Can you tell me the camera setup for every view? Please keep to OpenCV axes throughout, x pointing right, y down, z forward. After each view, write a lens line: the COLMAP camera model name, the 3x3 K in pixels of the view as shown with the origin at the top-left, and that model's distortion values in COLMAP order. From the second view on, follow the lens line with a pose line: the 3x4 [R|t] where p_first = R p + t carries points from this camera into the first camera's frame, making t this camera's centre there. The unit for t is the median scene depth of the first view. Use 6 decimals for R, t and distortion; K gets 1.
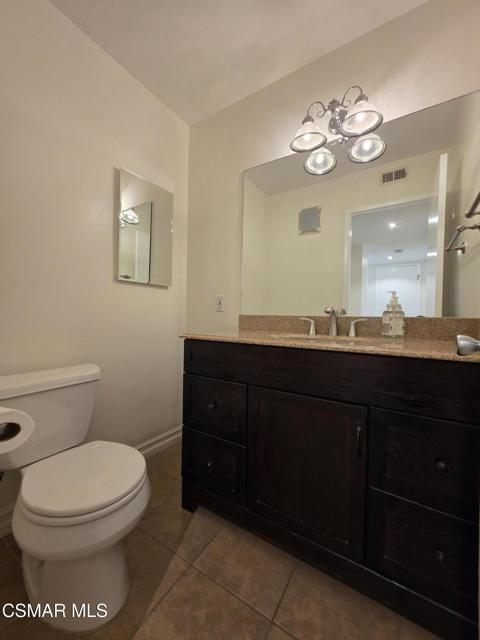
lens RADIAL K [[256.7, 0, 242.6], [0, 256.7, 320.3], [0, 0, 1]] dist [0.000179, 0.000764]
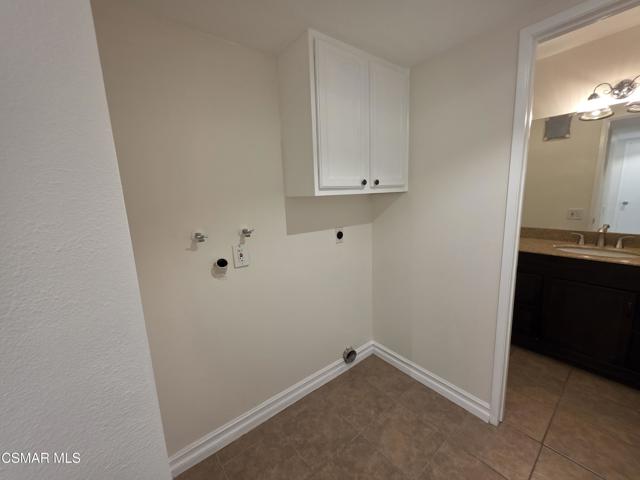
lens RADIAL K [[256.7, 0, 319.1], [0, 256.7, 237.1], [0, 0, 1]] dist [0.000179, 0.000764]
pose [[0.938080, -0.000677, -0.346418, -0.646487], [0.056804, 0.986763, 0.151894, -0.301062], [0.341730, -0.162166, 0.925701, -0.915060]]
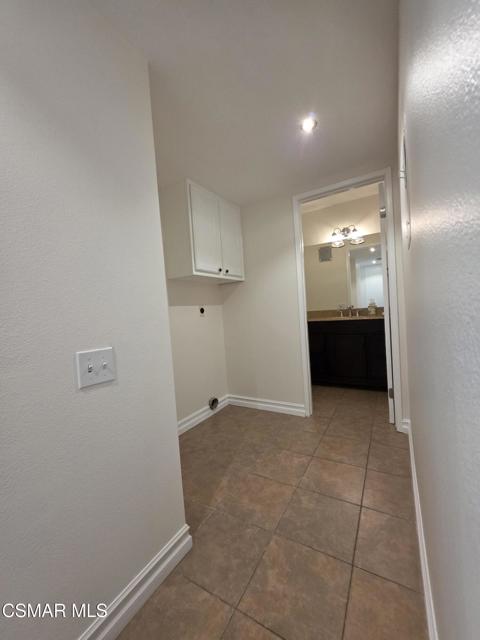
lens RADIAL K [[256.7, 0, 242.6], [0, 256.7, 320.3], [0, 0, 1]] dist [0.000179, 0.000764]
pose [[0.996080, -0.086920, 0.016440, -0.747915], [0.086504, 0.995949, 0.024550, -0.056460], [-0.018507, -0.023032, 0.999563, -1.519039]]
